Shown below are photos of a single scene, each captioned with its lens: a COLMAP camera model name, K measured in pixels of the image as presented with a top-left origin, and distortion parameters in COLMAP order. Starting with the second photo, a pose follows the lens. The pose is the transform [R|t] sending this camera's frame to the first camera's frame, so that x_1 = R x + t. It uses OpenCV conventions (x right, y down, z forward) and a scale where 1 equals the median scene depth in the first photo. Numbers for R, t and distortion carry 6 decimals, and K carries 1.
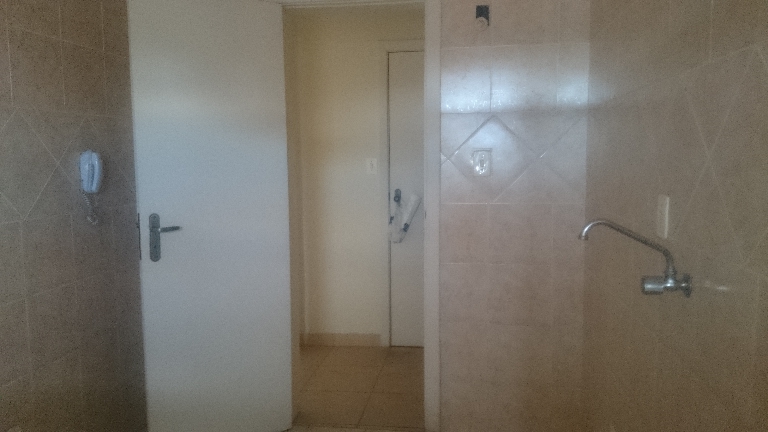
lens RADIAL K [[603.4, 0, 402.3], [0, 603.4, 216.5], [0, 0, 1]] dist [0.043349, -0.017006]
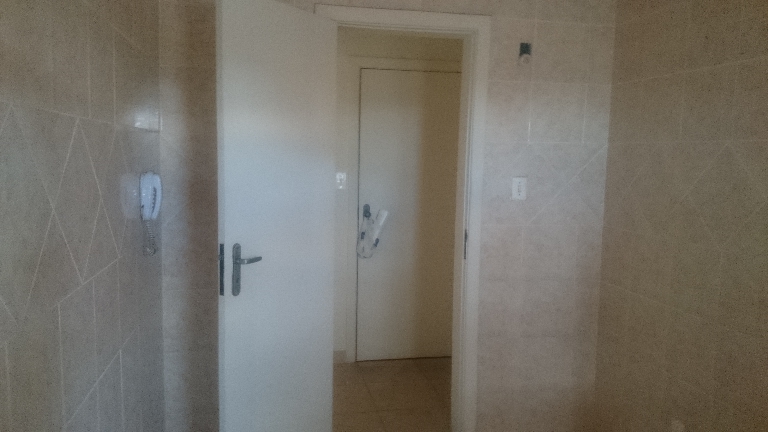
lens RADIAL K [[603.4, 0, 380.0], [0, 603.4, 210.0], [0, 0, 1]] dist [0.043349, -0.017006]
pose [[0.944754, -0.001408, 0.327778, -0.321904], [0.002816, 0.999989, -0.003821, -0.032832], [-0.327769, 0.004533, 0.944747, 0.046091]]
